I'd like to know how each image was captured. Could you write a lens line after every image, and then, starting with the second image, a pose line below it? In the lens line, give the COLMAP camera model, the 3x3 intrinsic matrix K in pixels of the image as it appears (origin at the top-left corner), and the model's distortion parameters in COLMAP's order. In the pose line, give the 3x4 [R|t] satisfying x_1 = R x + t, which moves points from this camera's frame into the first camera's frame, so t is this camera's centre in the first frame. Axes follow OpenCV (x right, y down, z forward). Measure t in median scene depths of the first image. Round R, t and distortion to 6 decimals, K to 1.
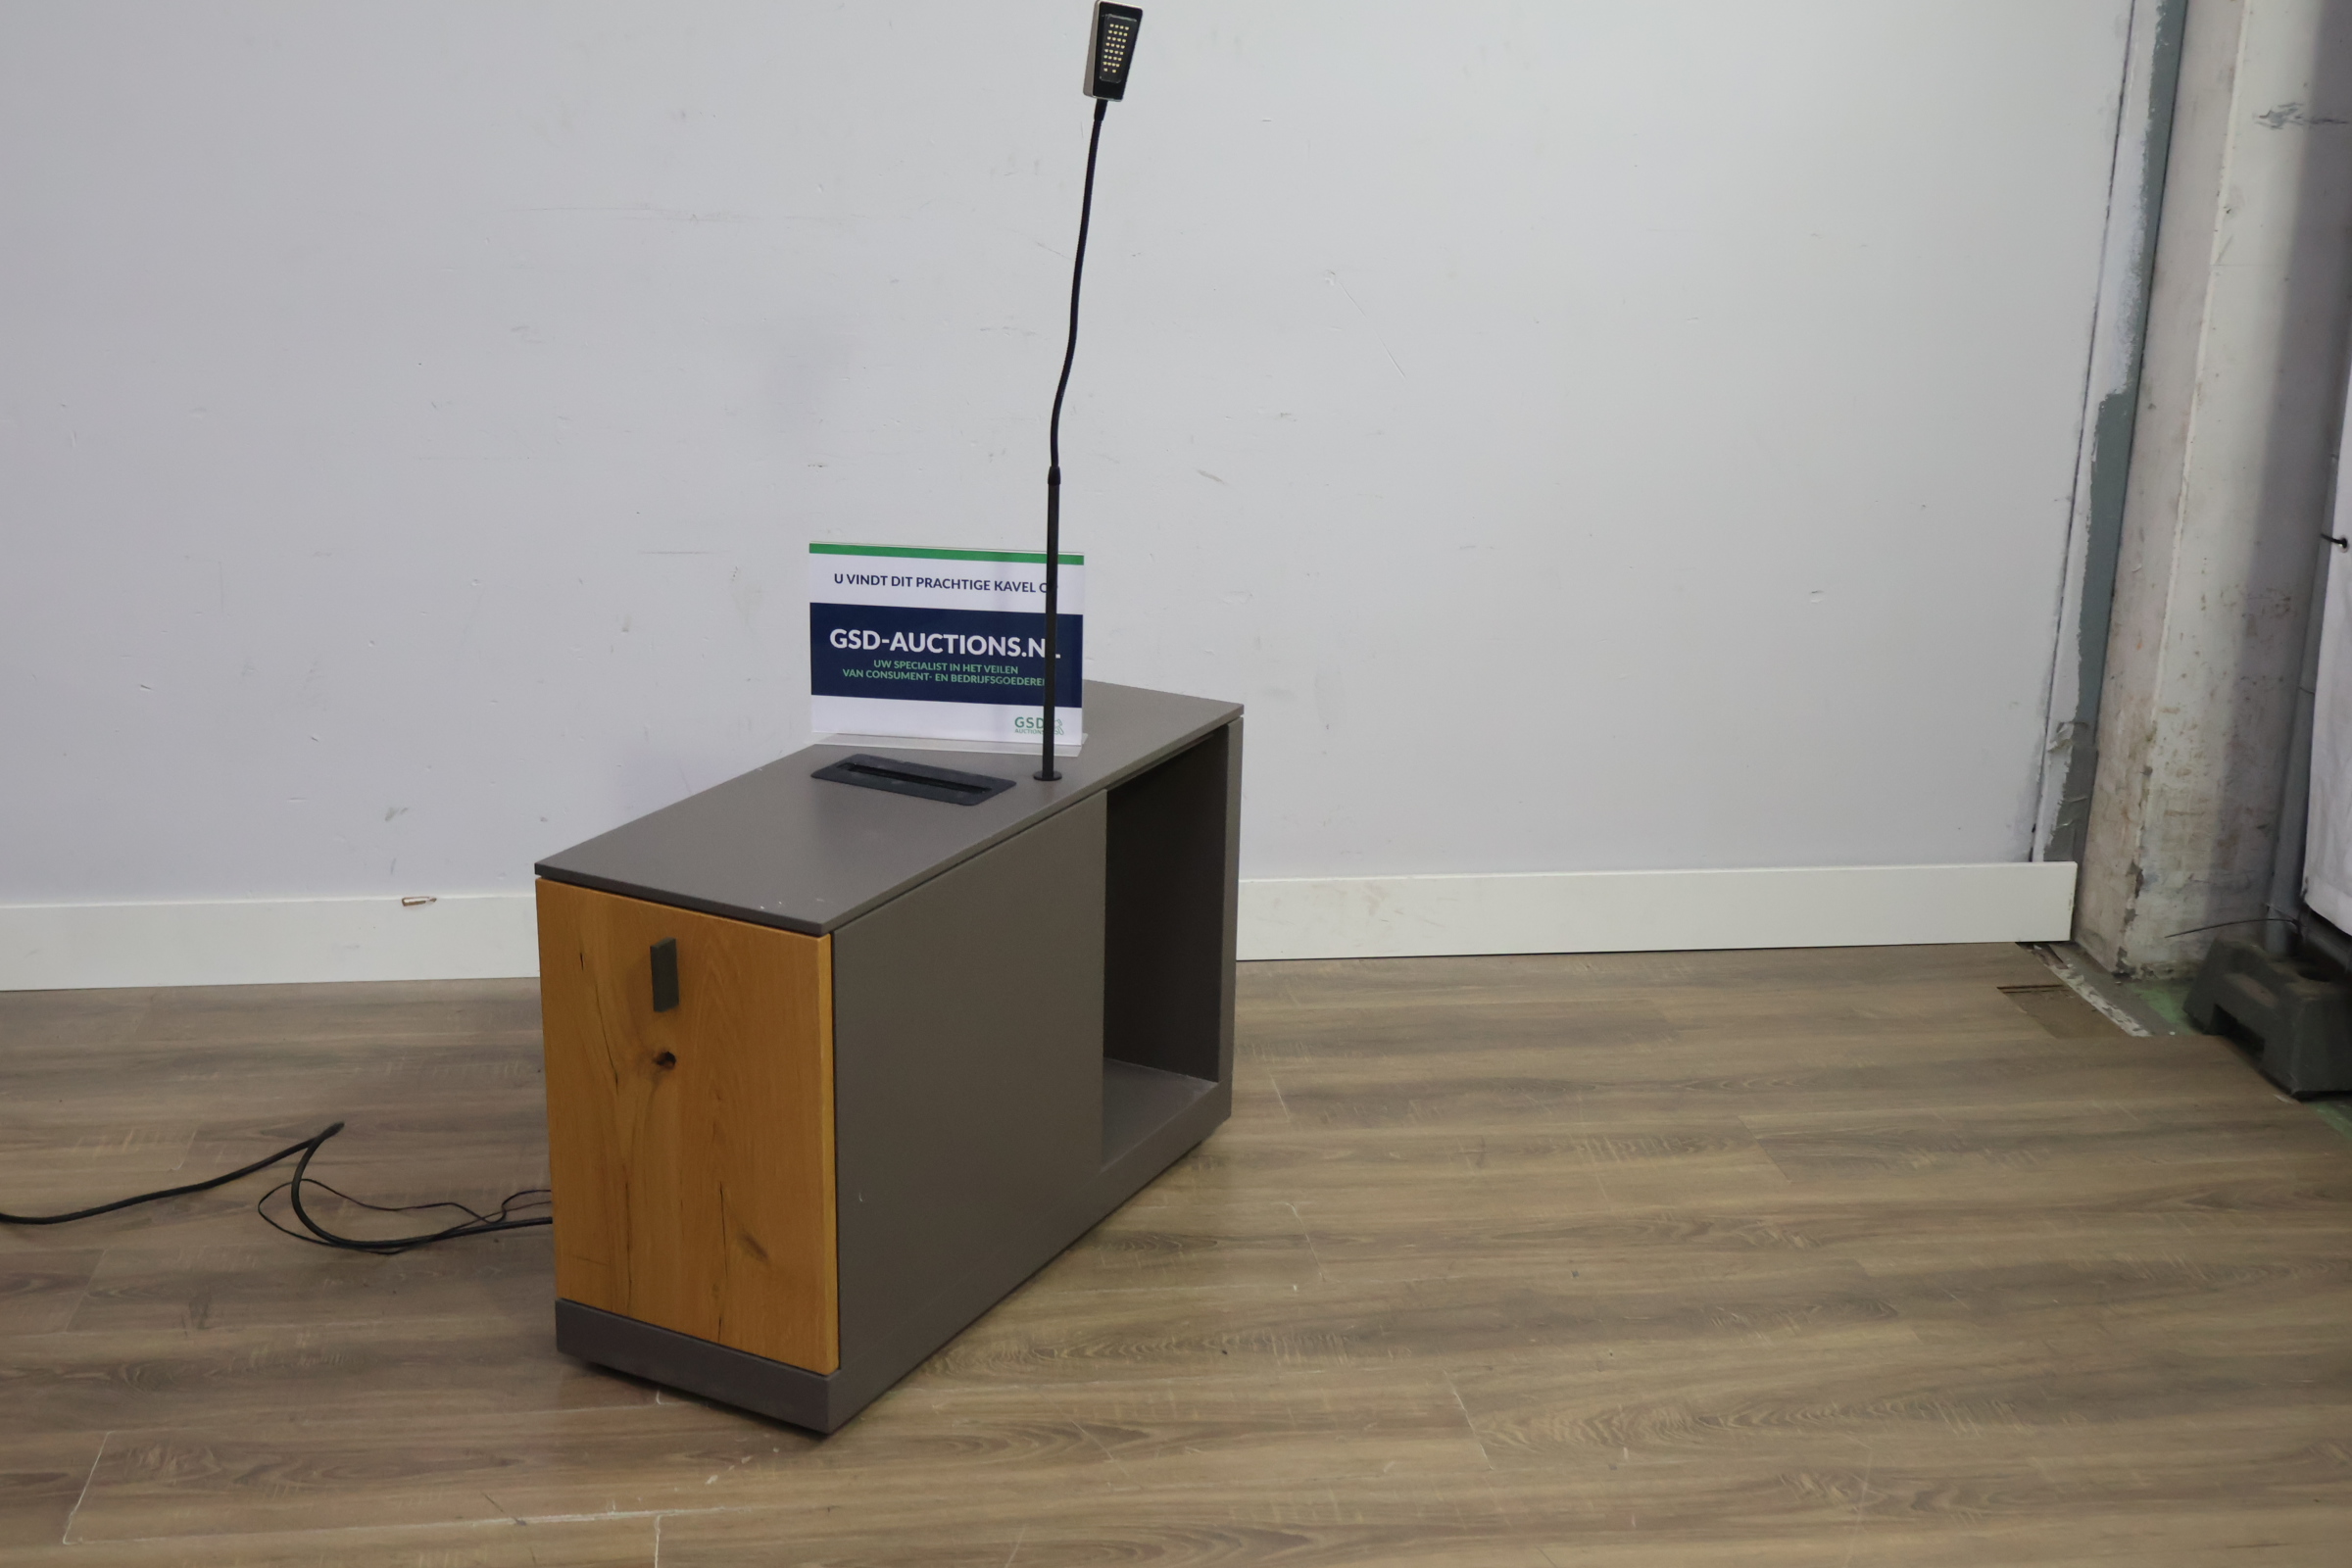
lens RADIAL K [[2976.2, 0, 1188.1], [0, 2976.2, 785.6], [0, 0, 1]] dist [0.019462, 0.012203]
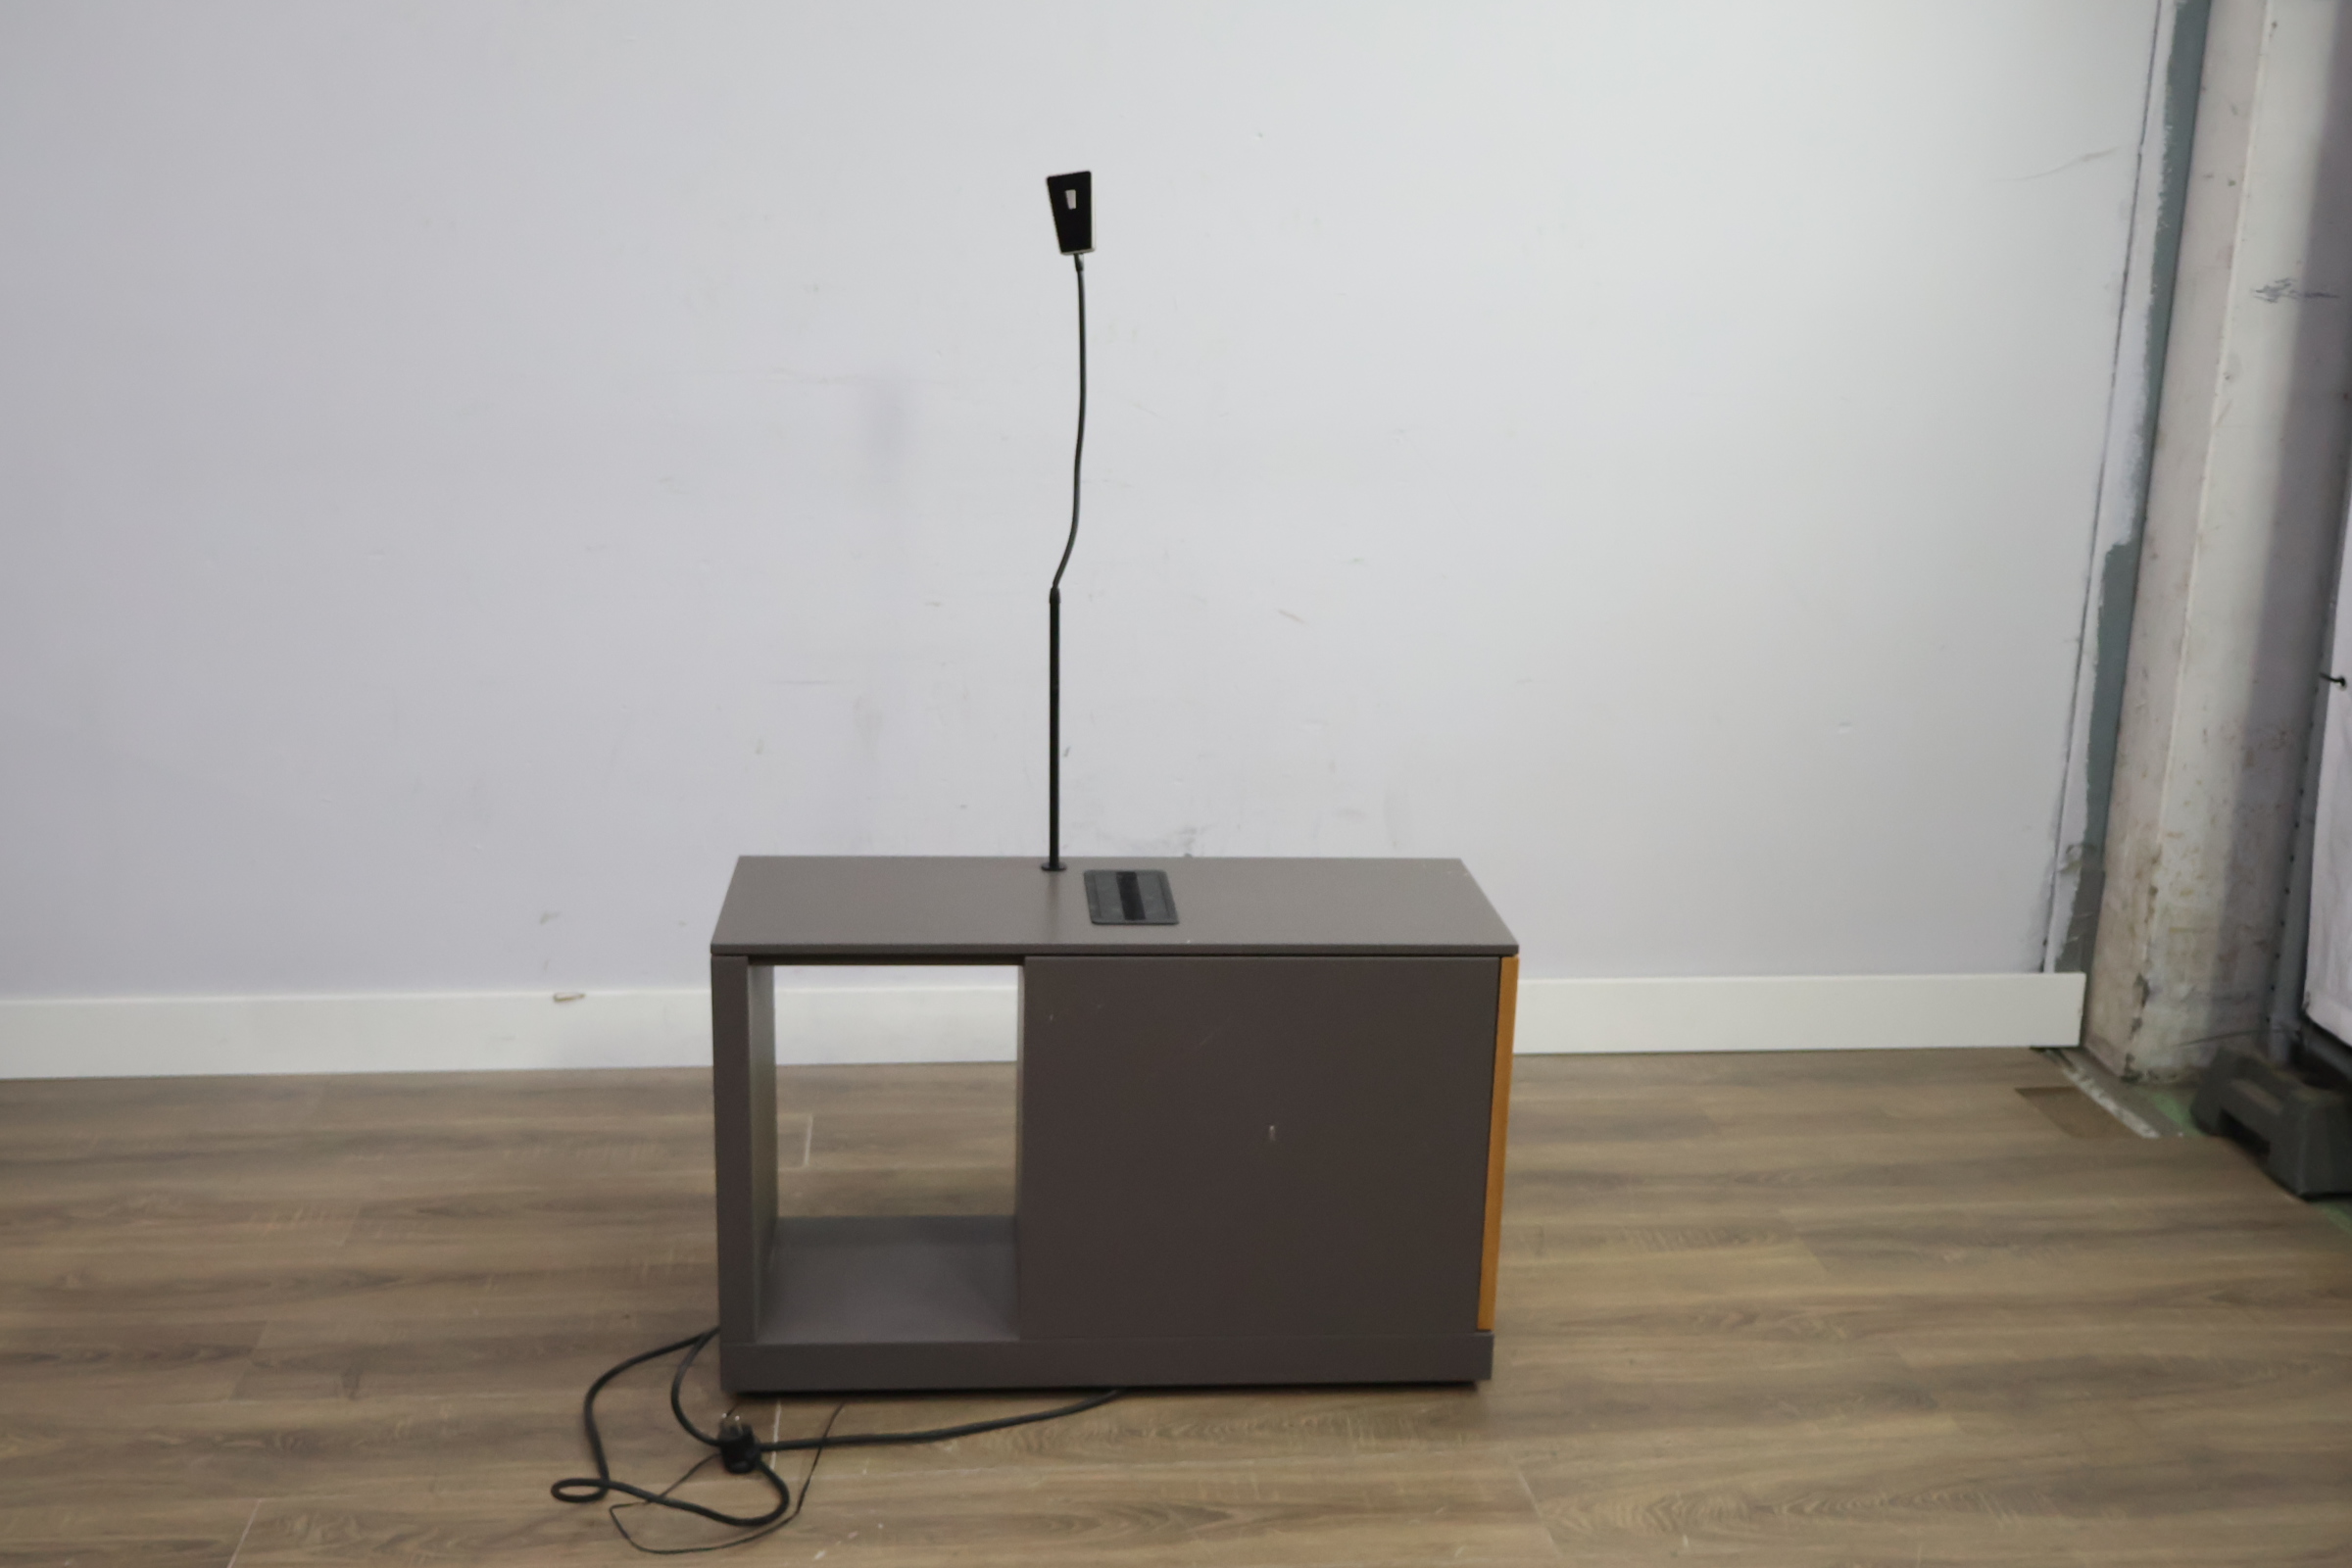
lens RADIAL K [[2550.6, 0, 1176.0], [0, 2550.6, 784.0], [0, 0, 1]] dist [0.015029, 0.007970]
pose [[0.999481, 0.006313, -0.031599, -0.004951], [-0.007564, 0.999187, -0.039605, -0.004785], [0.031324, 0.039823, 0.998716, 0.067870]]
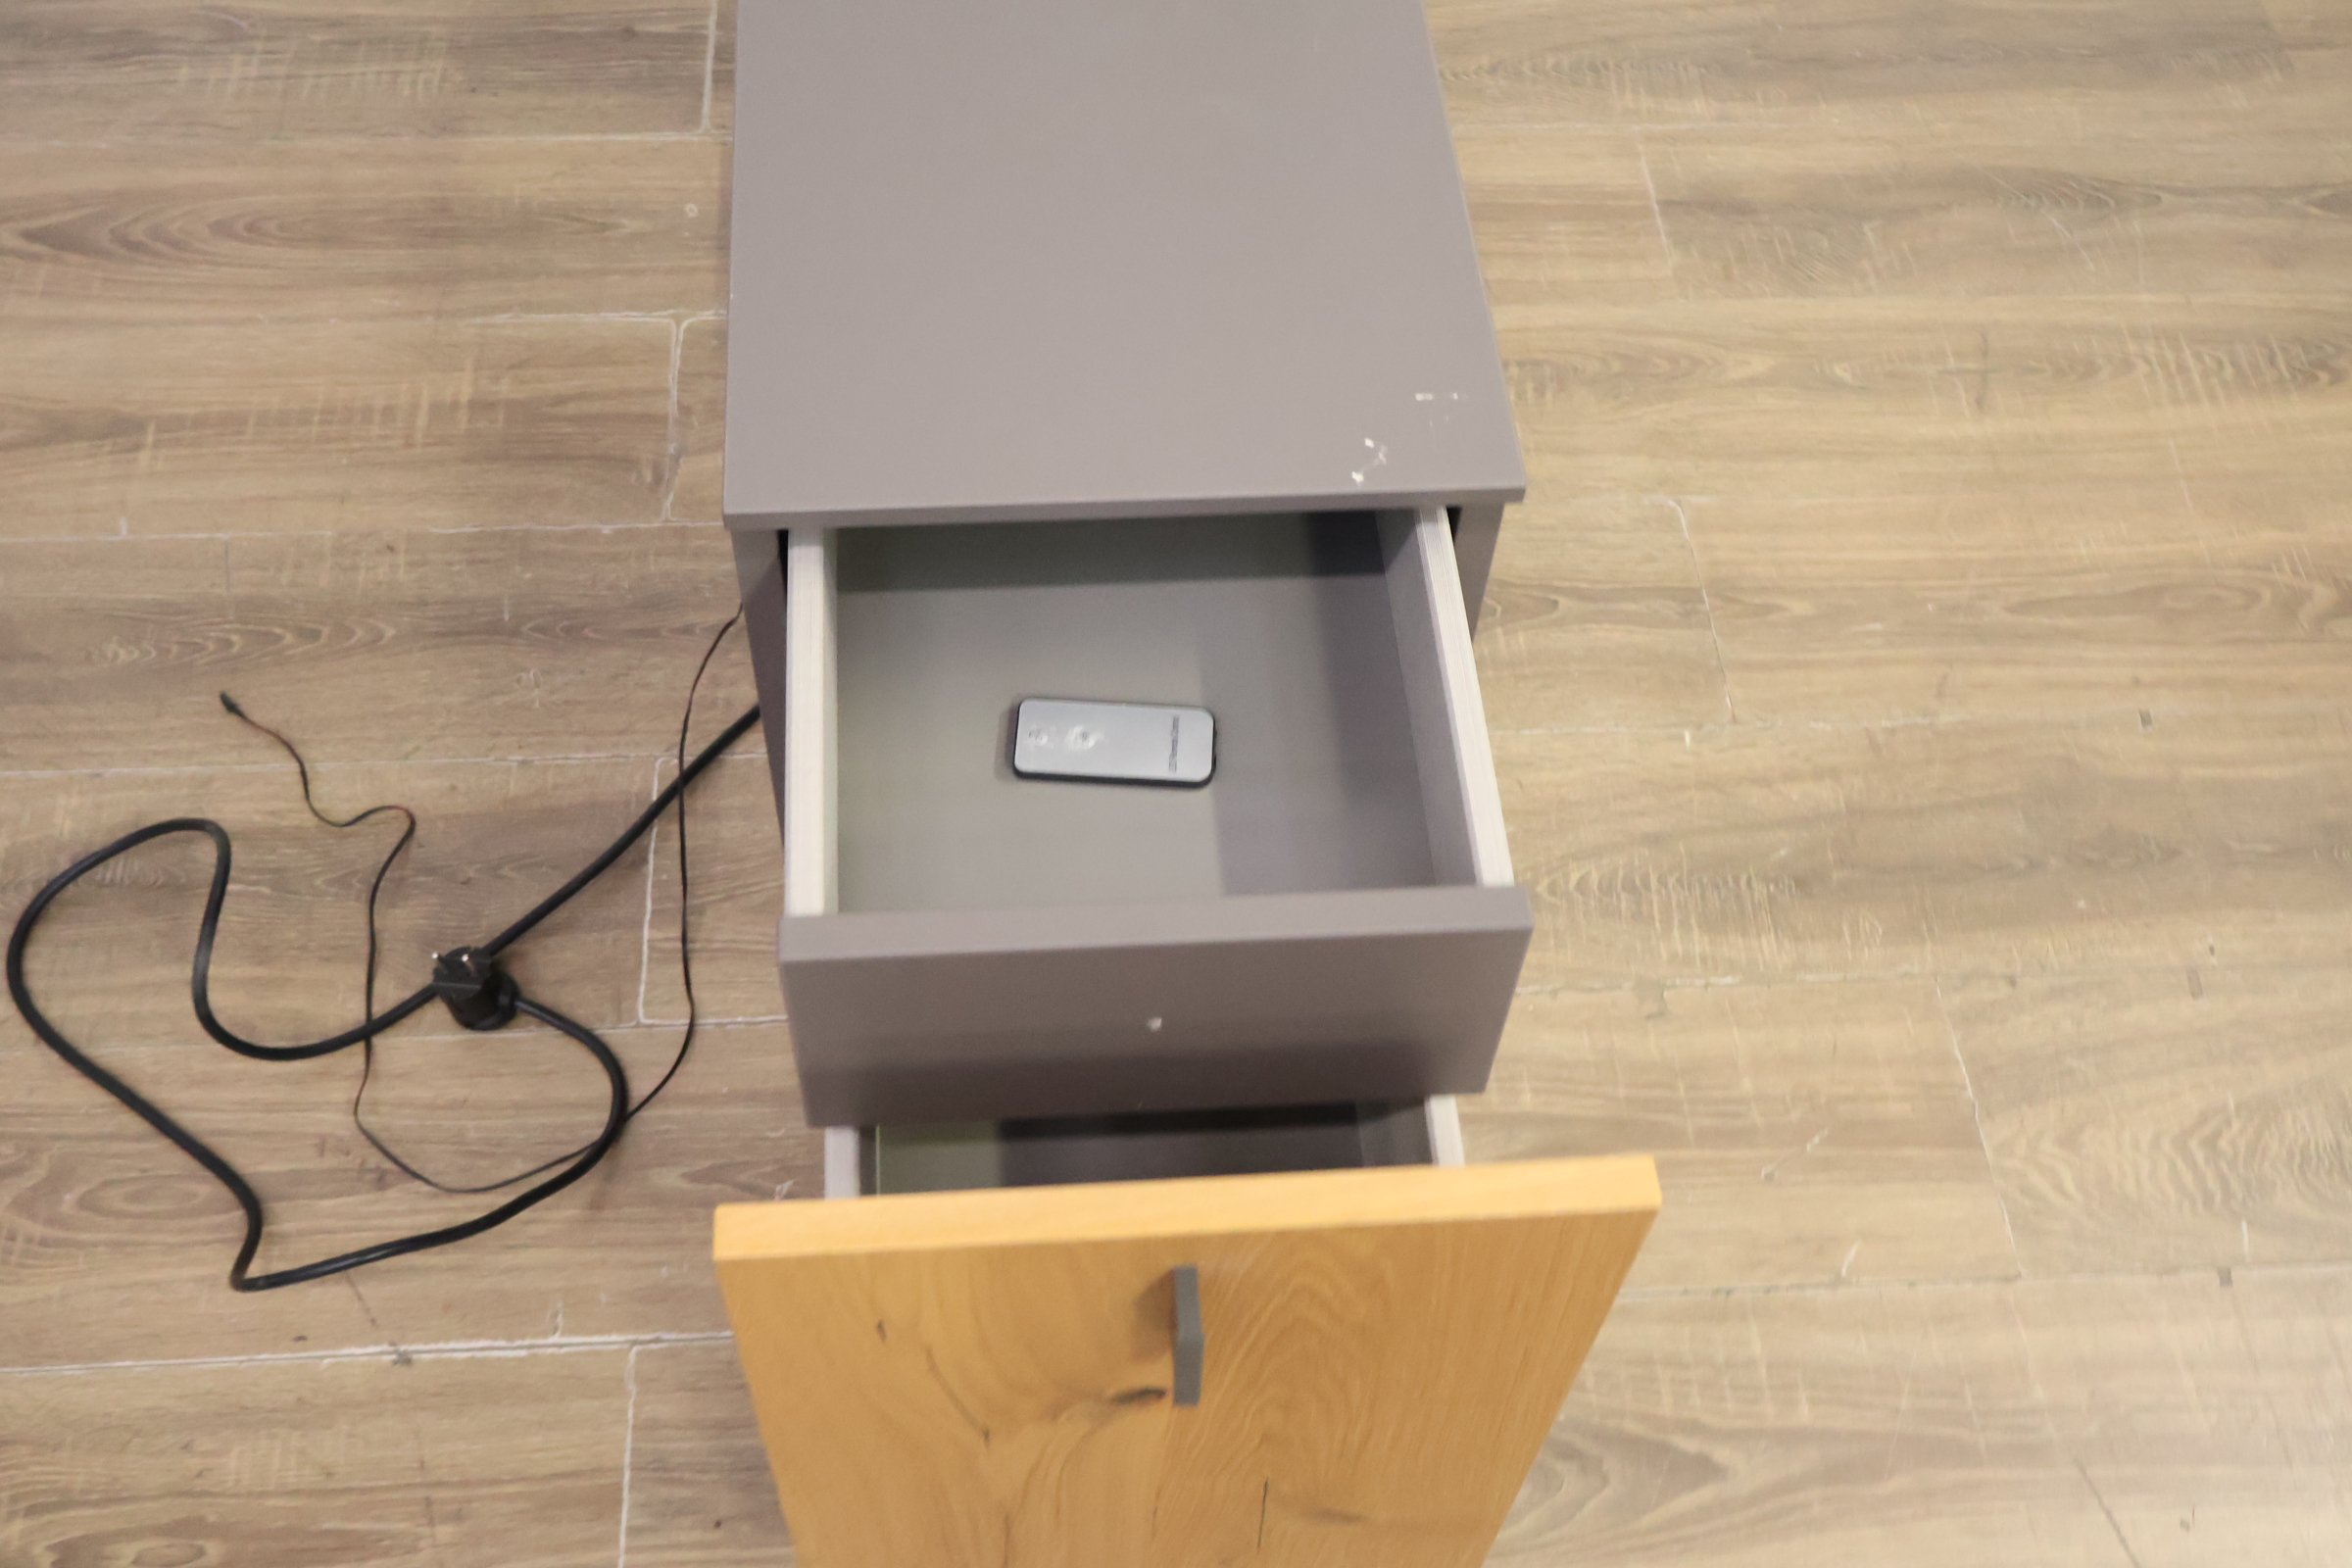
lens RADIAL K [[2418.8, 0, 1128.2], [0, 2418.8, 847.7], [0, 0, 1]] dist [-0.002612, 0.012572]
pose [[0.996672, 0.074354, -0.033412, -0.054210], [-0.036735, 0.775585, 0.630173, -0.110100], [0.072769, -0.626848, 0.775736, 0.537996]]
